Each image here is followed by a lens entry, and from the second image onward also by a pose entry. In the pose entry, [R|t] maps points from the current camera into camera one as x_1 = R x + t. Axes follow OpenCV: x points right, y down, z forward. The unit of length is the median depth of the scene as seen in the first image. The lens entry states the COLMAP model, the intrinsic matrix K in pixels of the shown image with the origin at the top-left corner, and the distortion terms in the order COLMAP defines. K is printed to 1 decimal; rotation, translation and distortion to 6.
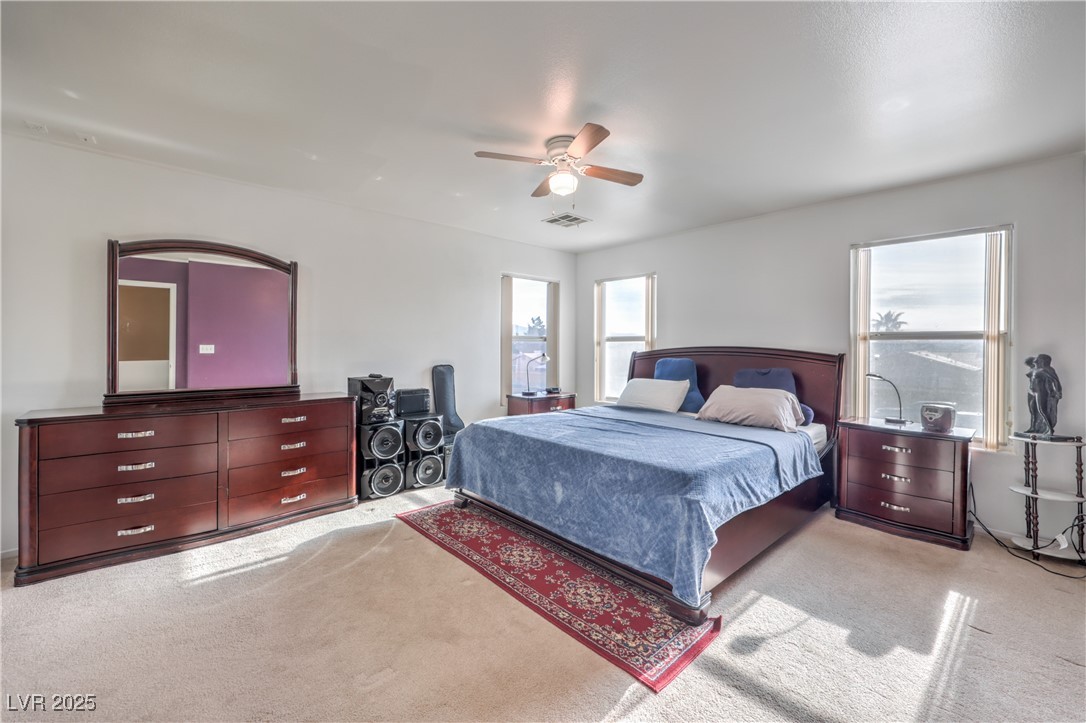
lens RADIAL K [[437.6, 0, 543.0], [0, 437.6, 361.5], [0, 0, 1]] dist [0.000863, 0.000151]
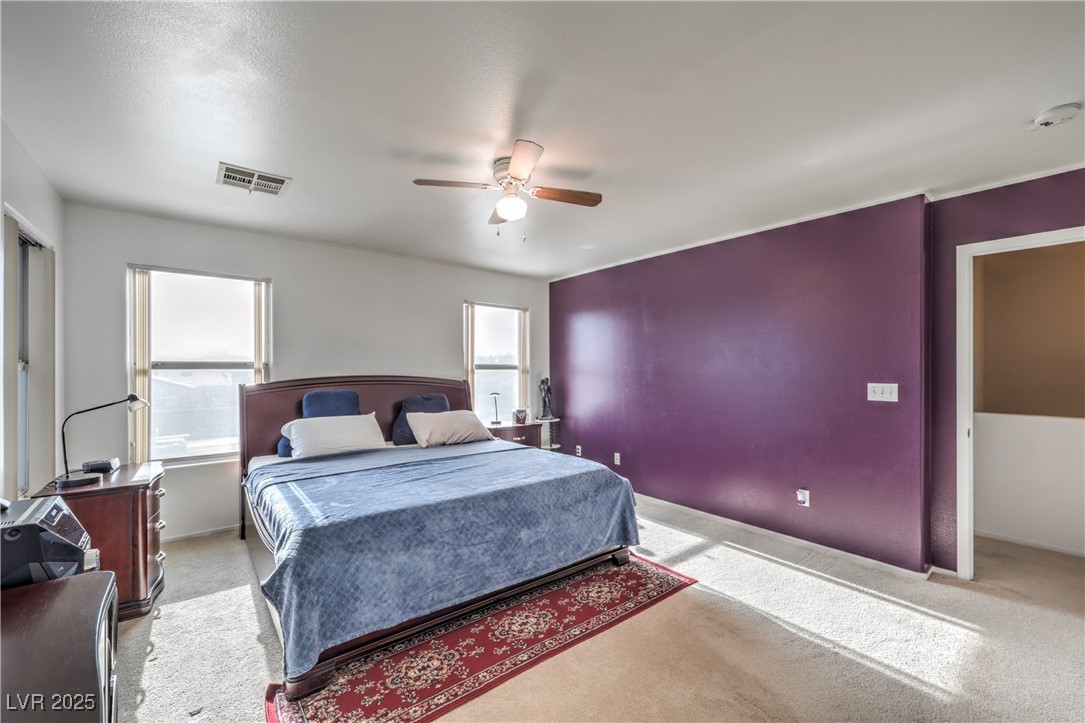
lens RADIAL K [[454.8, 0, 543.7], [0, 454.8, 387.6], [0, 0, 1]] dist [-0.000625, -0.000020]
pose [[0.052223, -0.027493, 0.998257, -0.898273], [0.046515, 0.998603, 0.025069, -0.026546], [-0.997552, 0.045125, 0.053428, 0.892198]]
